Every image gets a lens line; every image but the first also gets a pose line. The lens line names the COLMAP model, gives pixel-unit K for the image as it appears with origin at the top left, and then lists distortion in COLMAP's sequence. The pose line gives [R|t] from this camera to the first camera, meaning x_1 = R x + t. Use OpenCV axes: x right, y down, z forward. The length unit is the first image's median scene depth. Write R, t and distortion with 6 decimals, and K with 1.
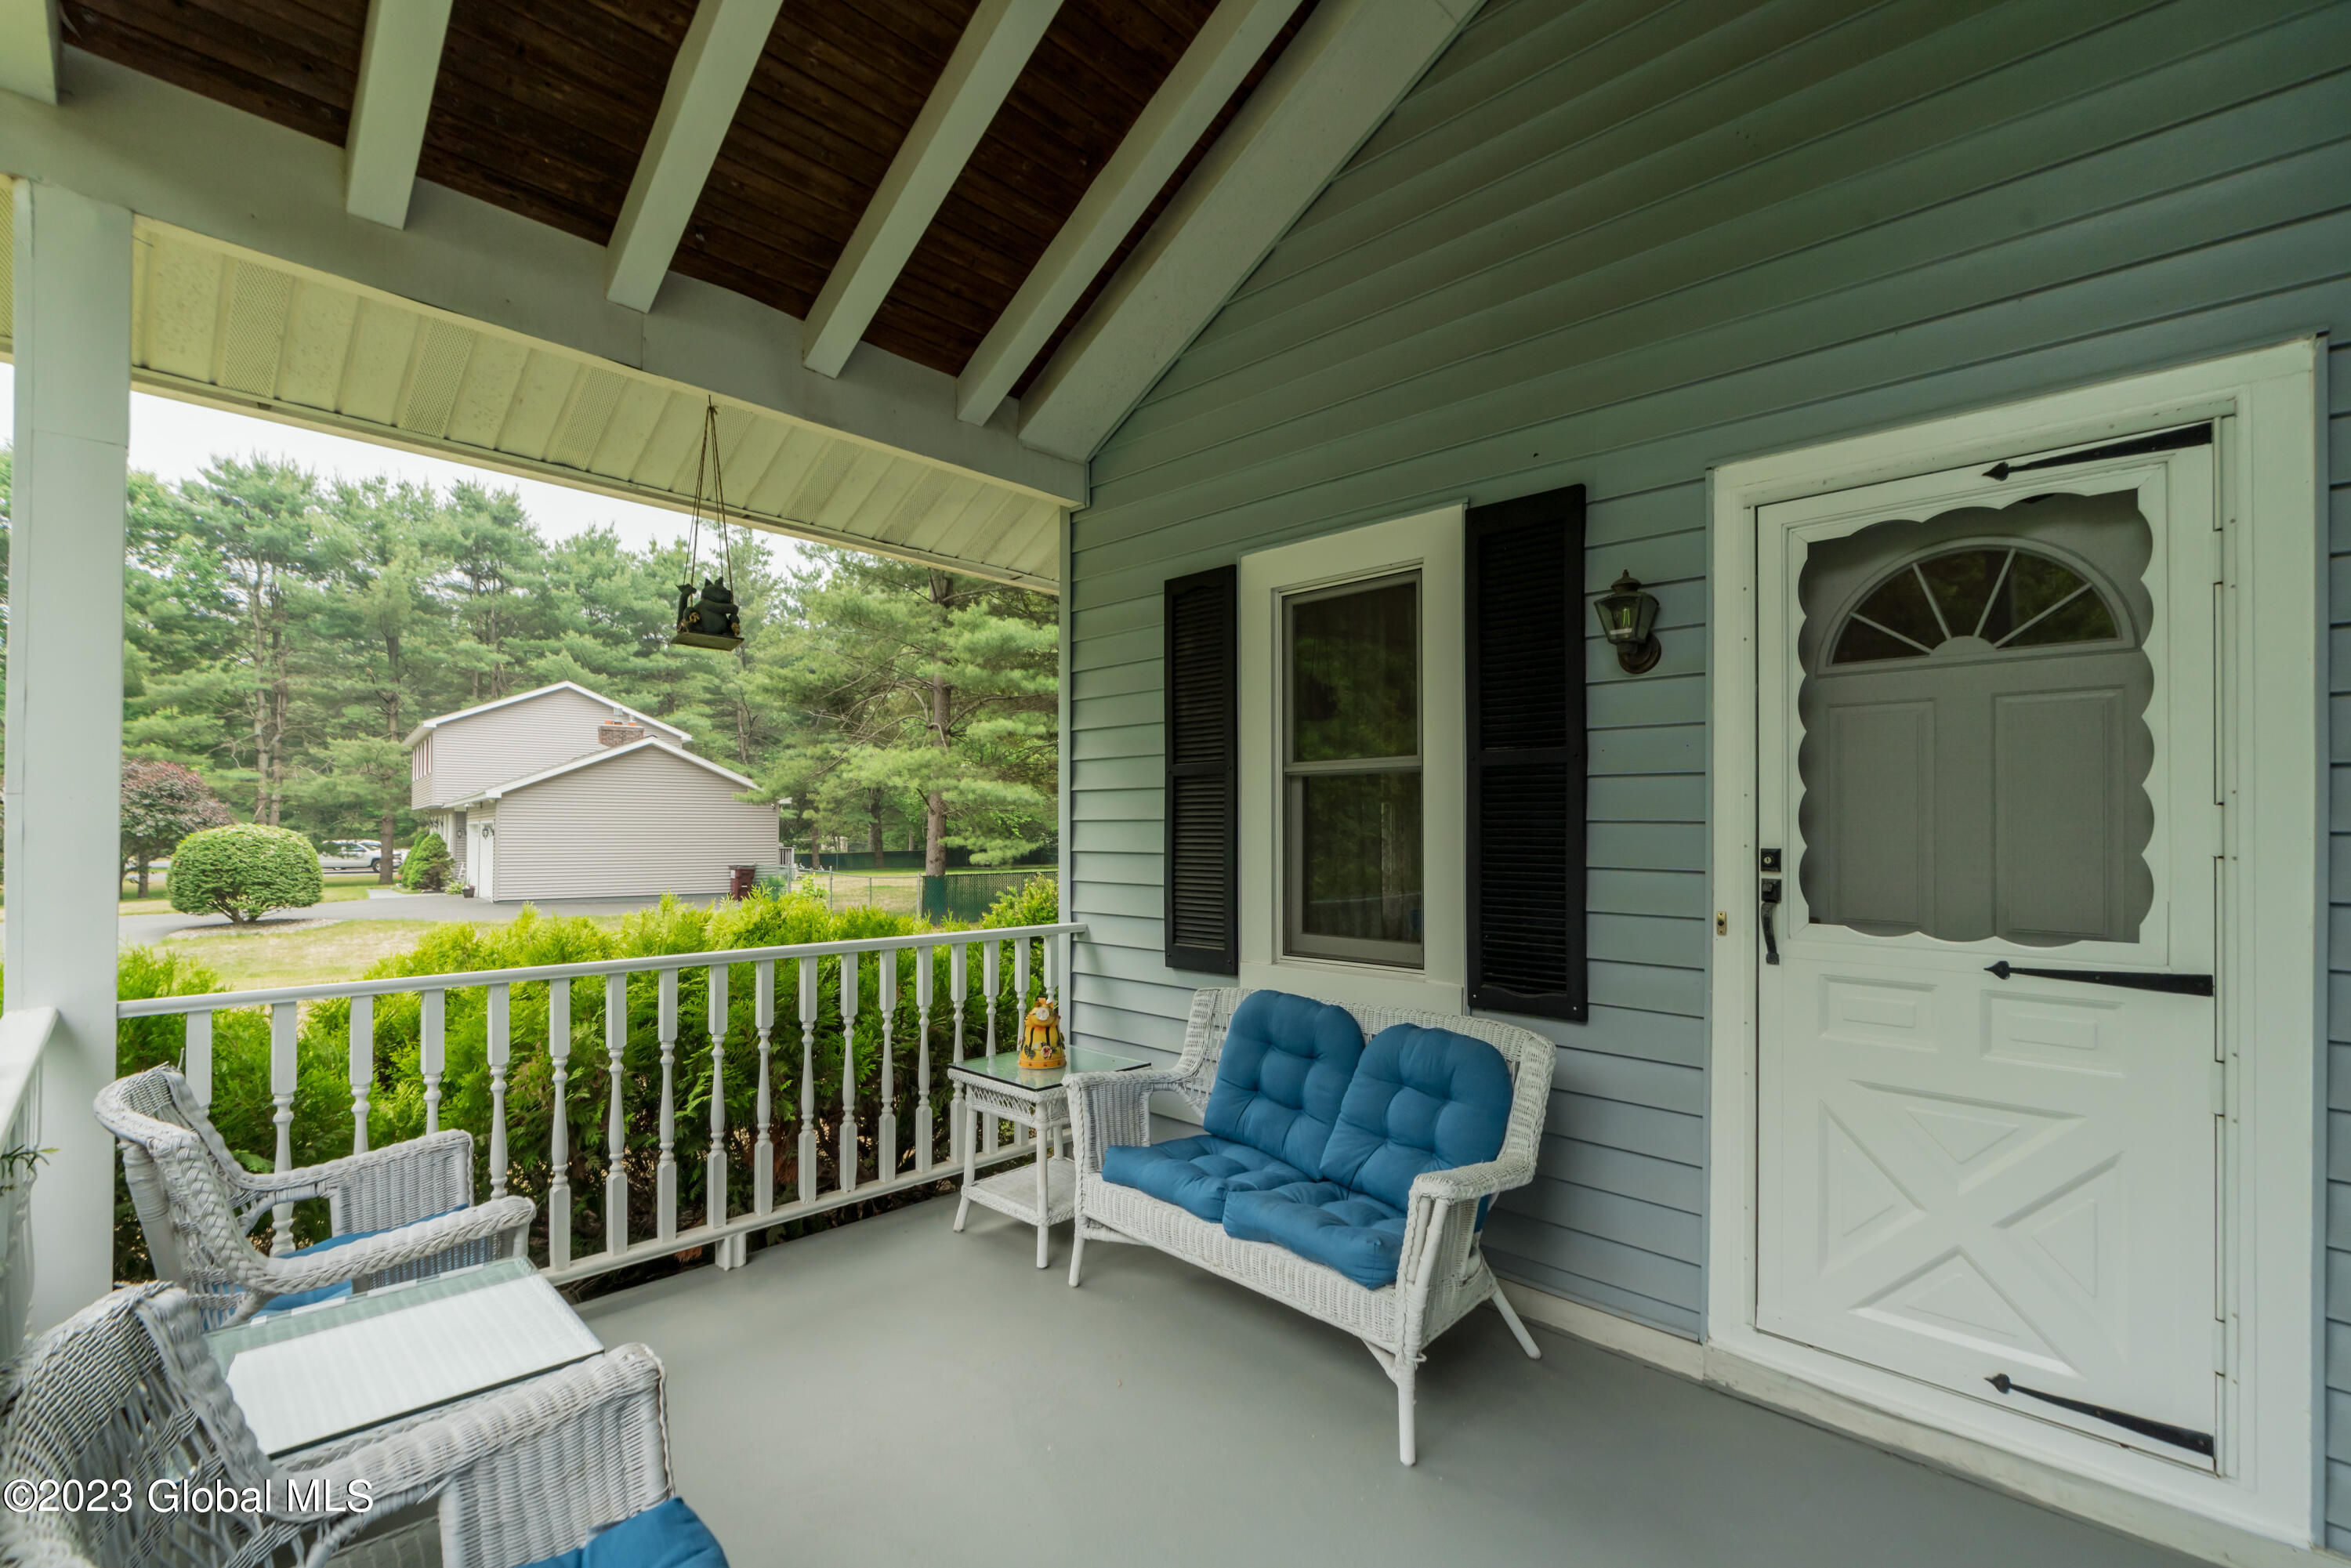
lens RADIAL K [[1046.4, 0, 1163.6], [0, 1046.4, 809.4], [0, 0, 1]] dist [-0.004407, 0.000281]
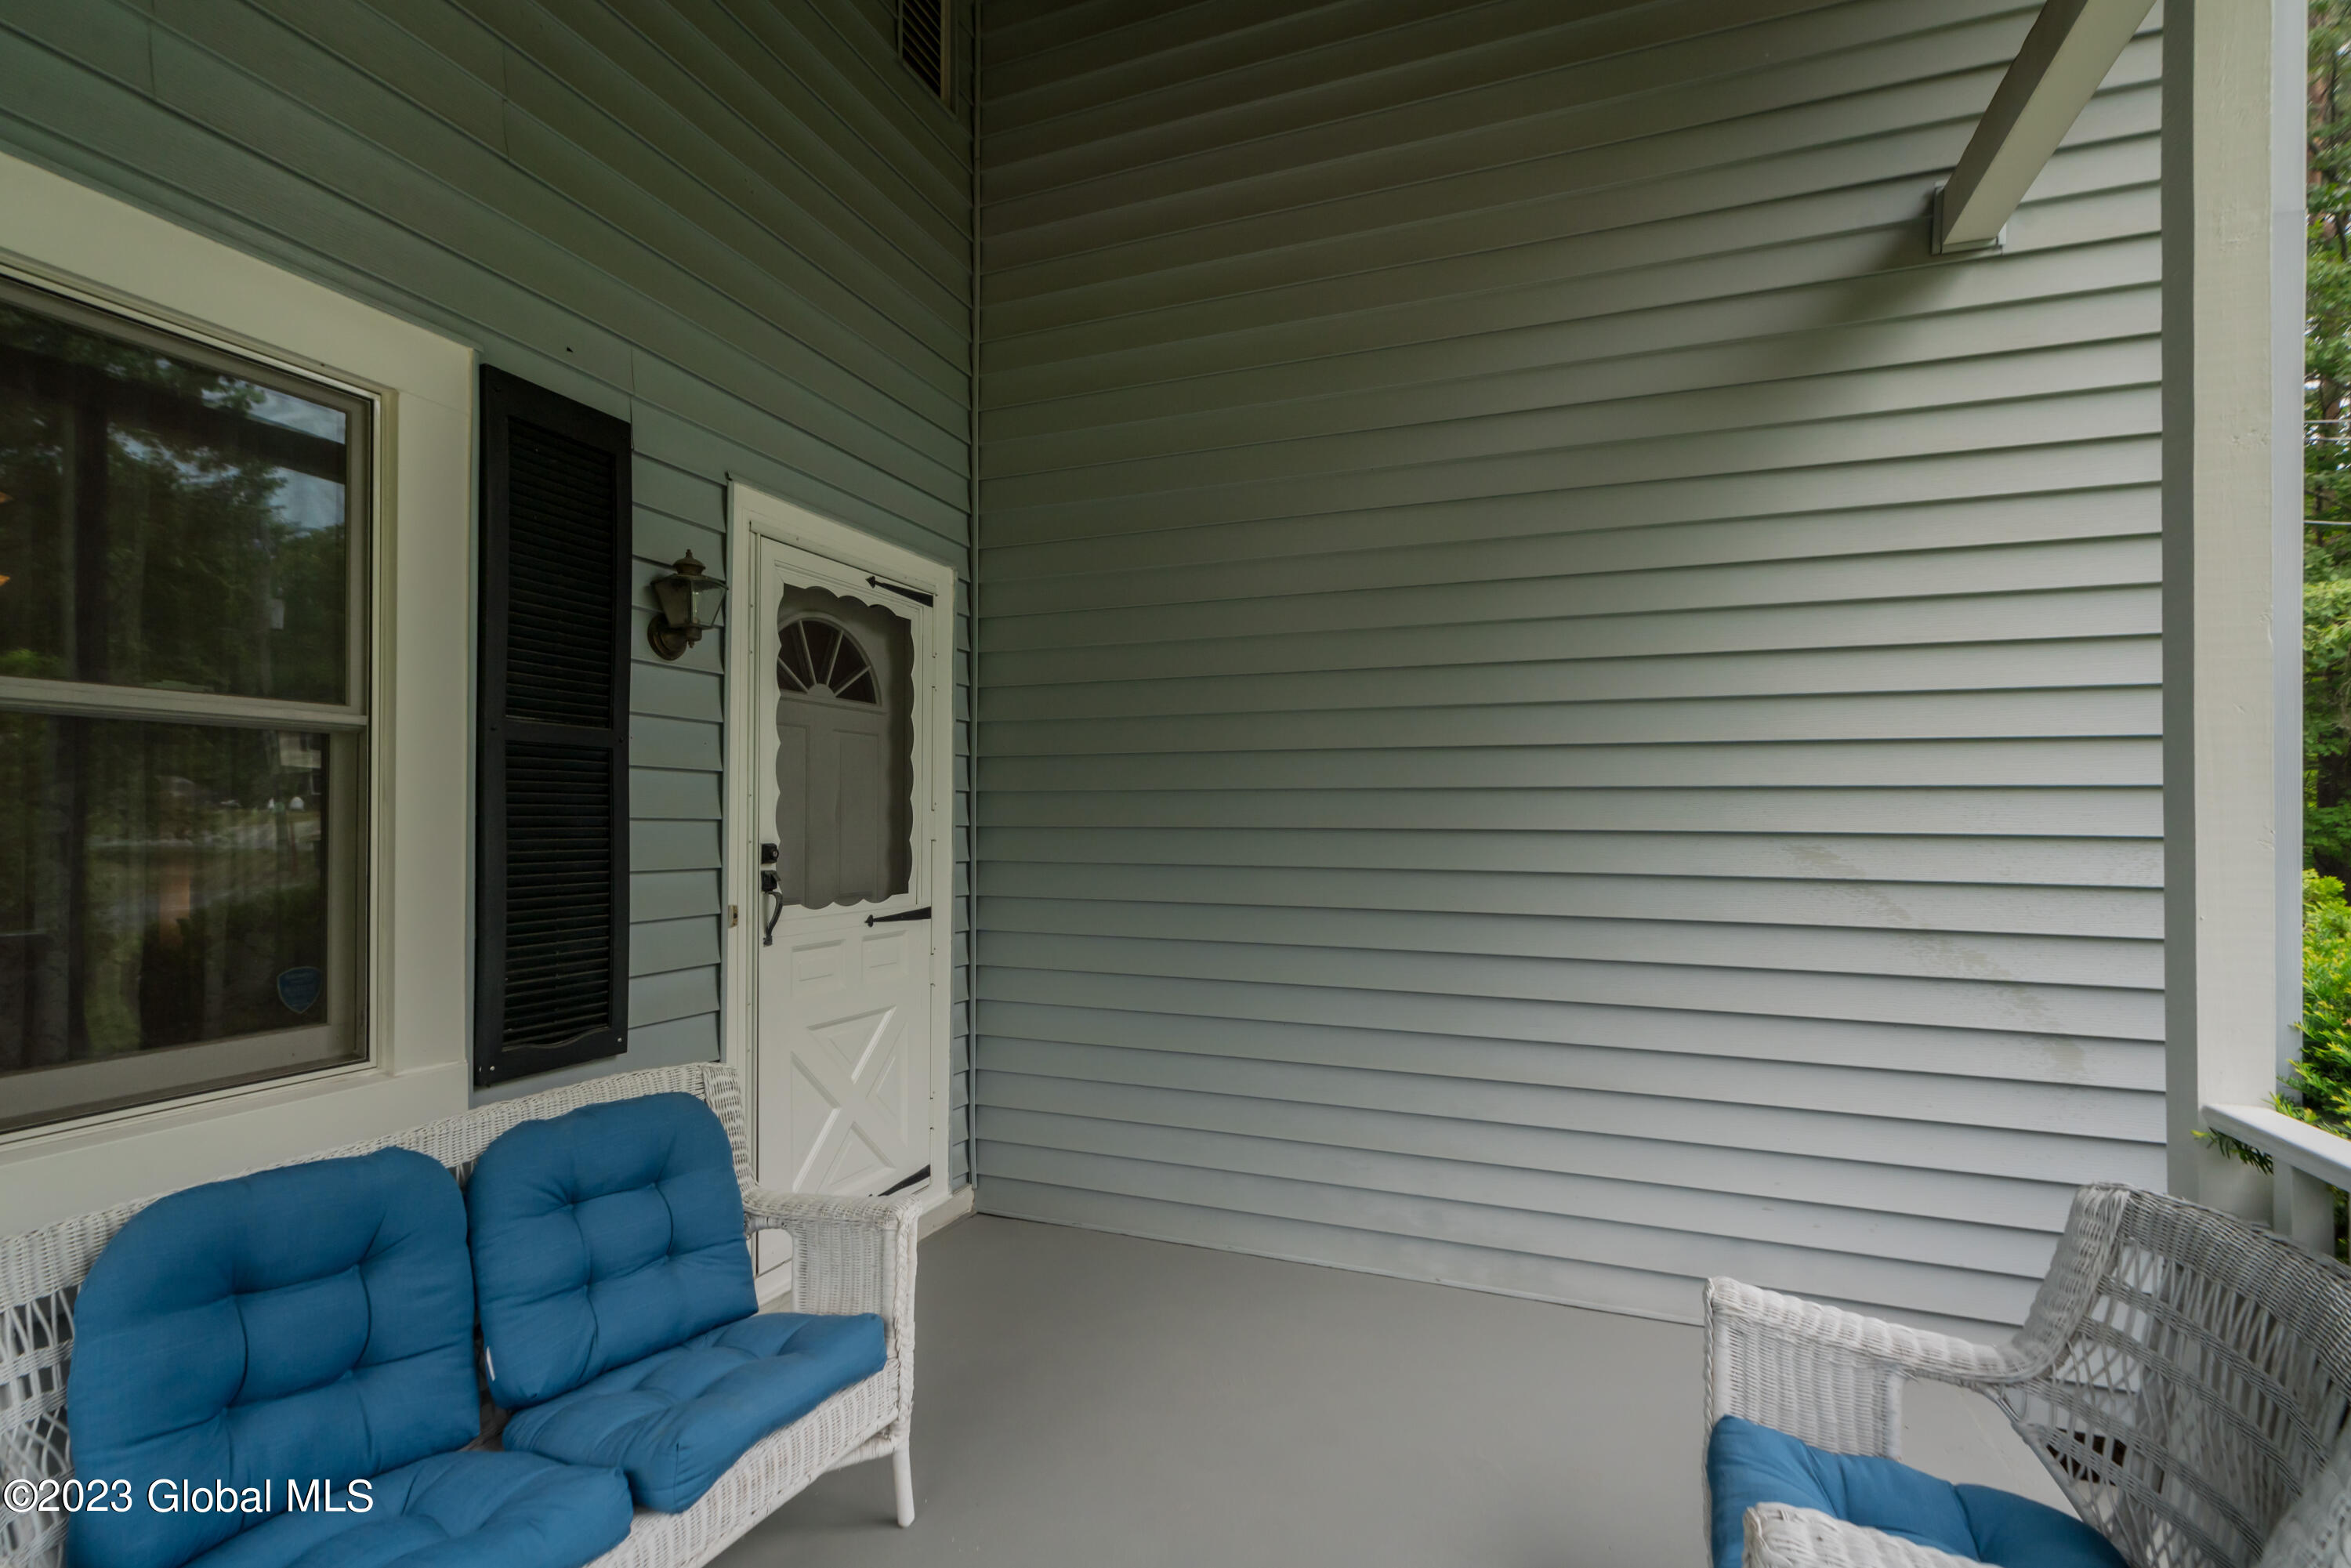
lens RADIAL K [[1056.1, 0, 1168.8], [0, 1056.1, 811.6], [0, 0, 1]] dist [0.000202, 0.000459]
pose [[-0.389622, 0.005887, 0.920956, -0.614901], [-0.016306, 0.999779, -0.013290, 0.010836], [-0.920830, -0.020195, -0.389440, 1.003098]]
